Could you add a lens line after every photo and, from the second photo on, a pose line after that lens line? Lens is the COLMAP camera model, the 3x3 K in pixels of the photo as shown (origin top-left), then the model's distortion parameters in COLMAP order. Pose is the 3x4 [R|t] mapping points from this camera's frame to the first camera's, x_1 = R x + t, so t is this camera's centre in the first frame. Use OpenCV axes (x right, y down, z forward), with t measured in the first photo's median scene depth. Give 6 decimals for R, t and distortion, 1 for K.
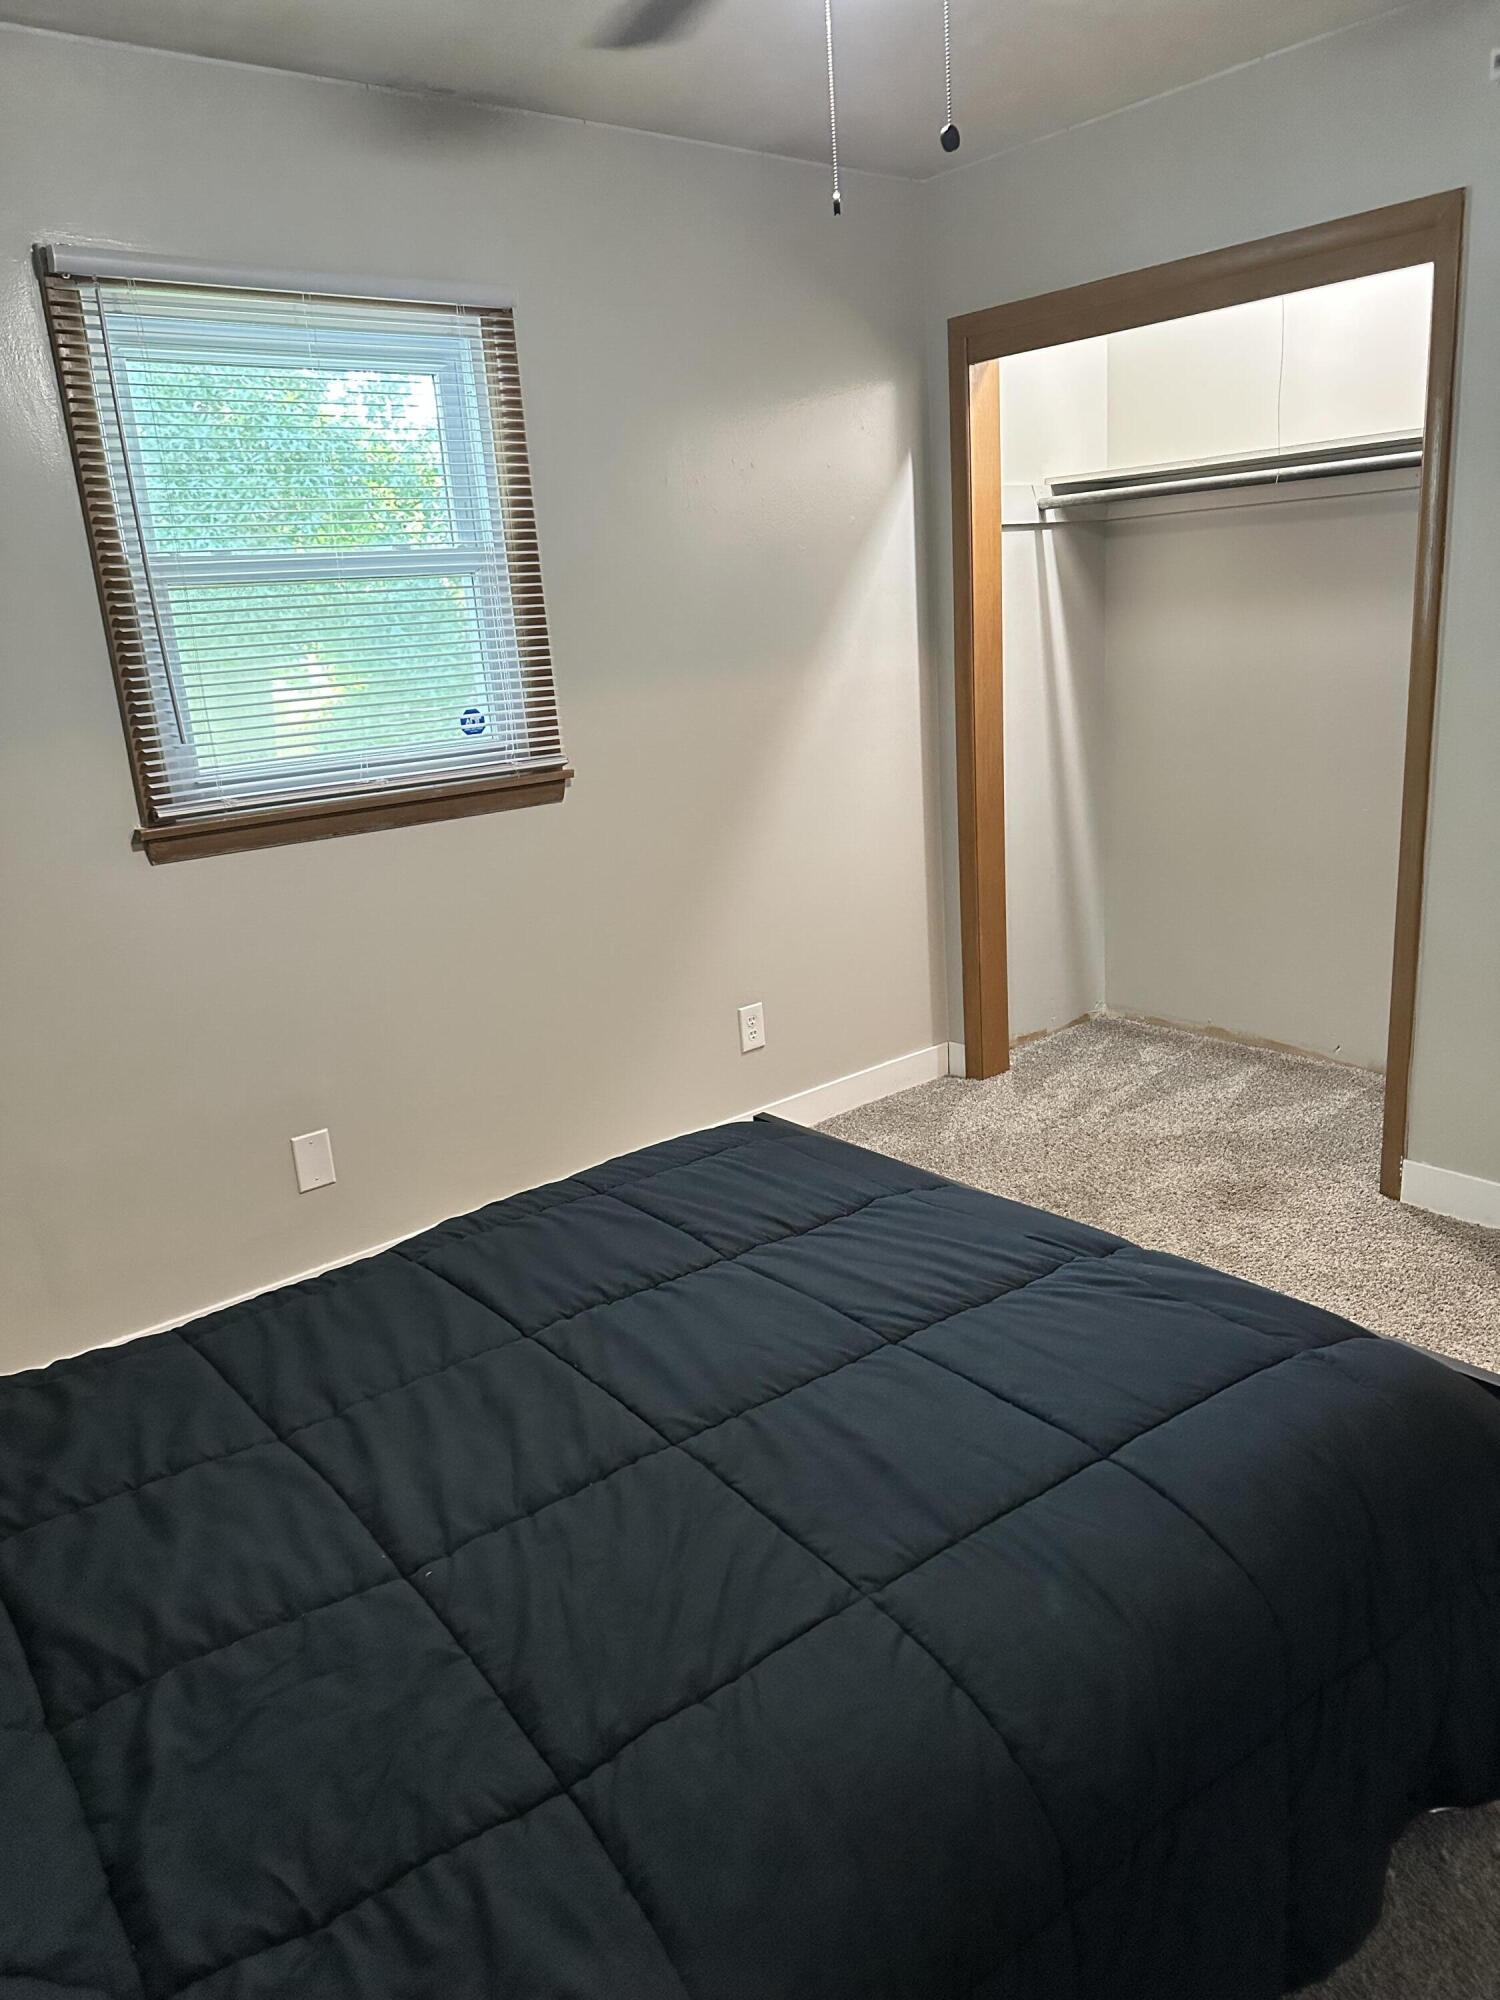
lens RADIAL K [[1435.2, 0, 750.0], [0, 1435.2, 1000.0], [0, 0, 1]] dist [0.146495, -0.187514]
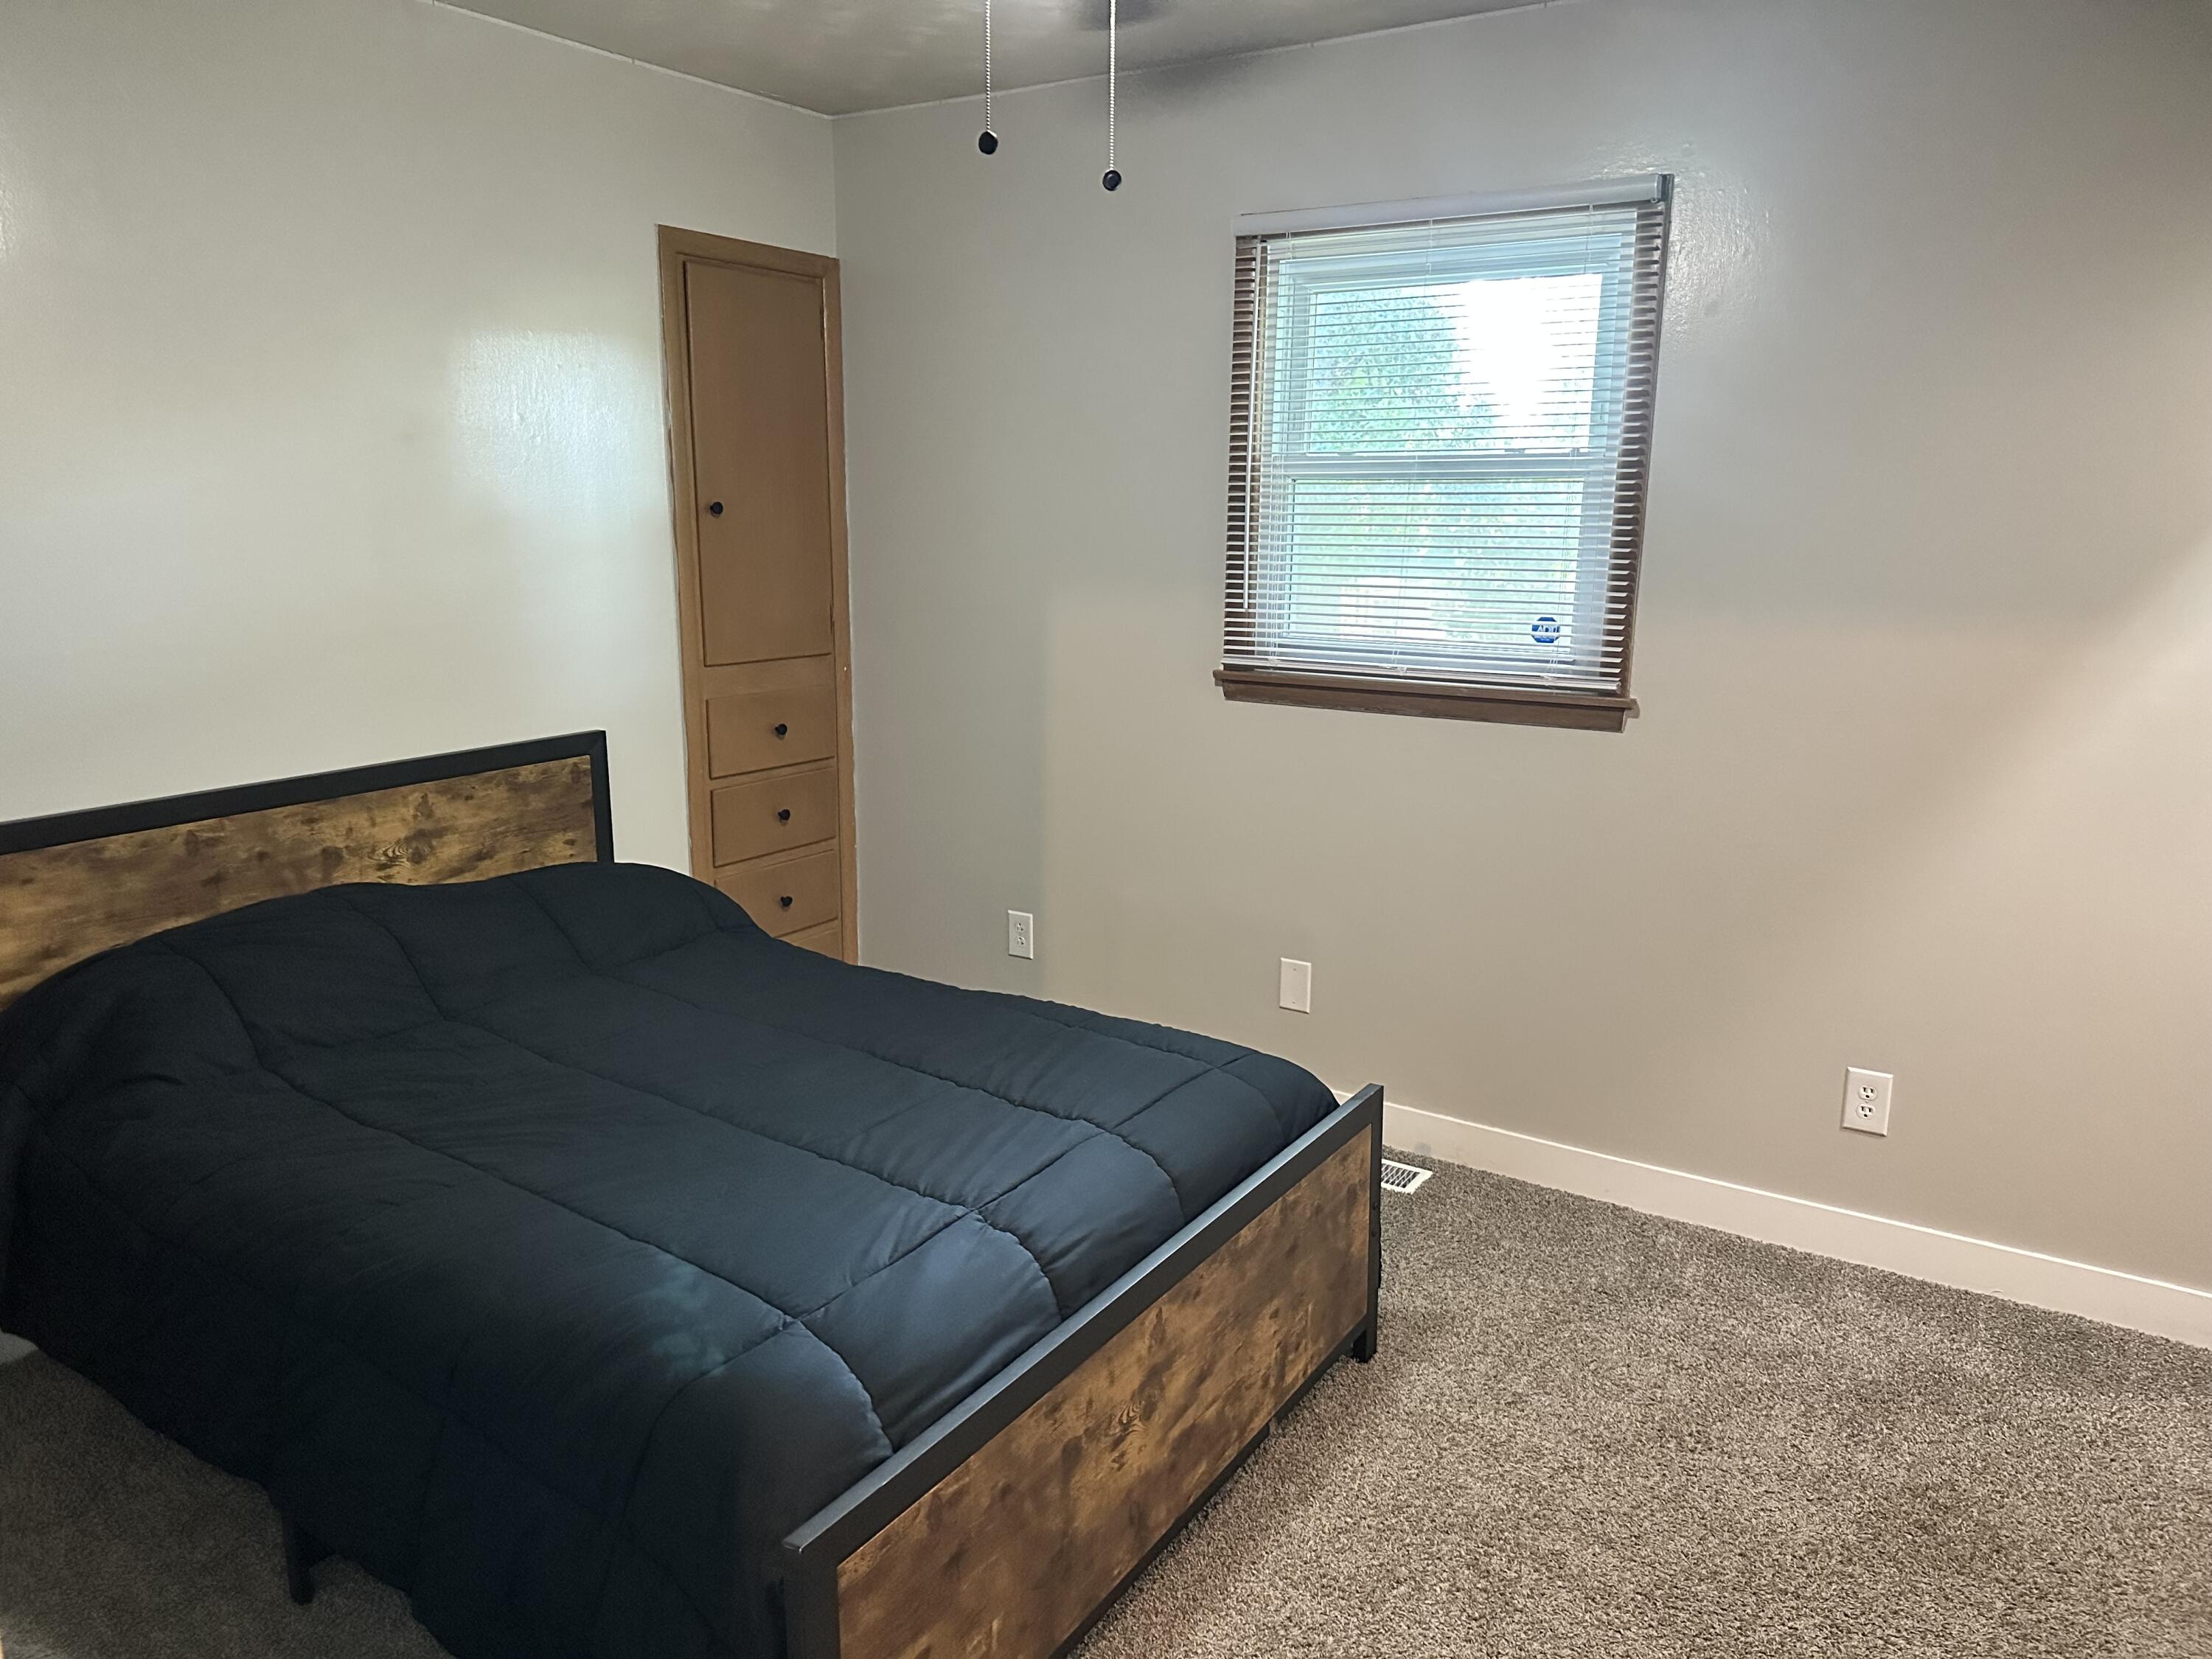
lens RADIAL K [[1587.3, 0, 1106.0], [0, 1587.3, 829.5], [0, 0, 1]] dist [0.146495, -0.187514]
pose [[0.286270, 0.261896, -0.921661, 0.733704], [-0.285454, 0.941550, 0.178885, -0.175393], [0.914640, 0.211883, 0.344297, 0.402639]]
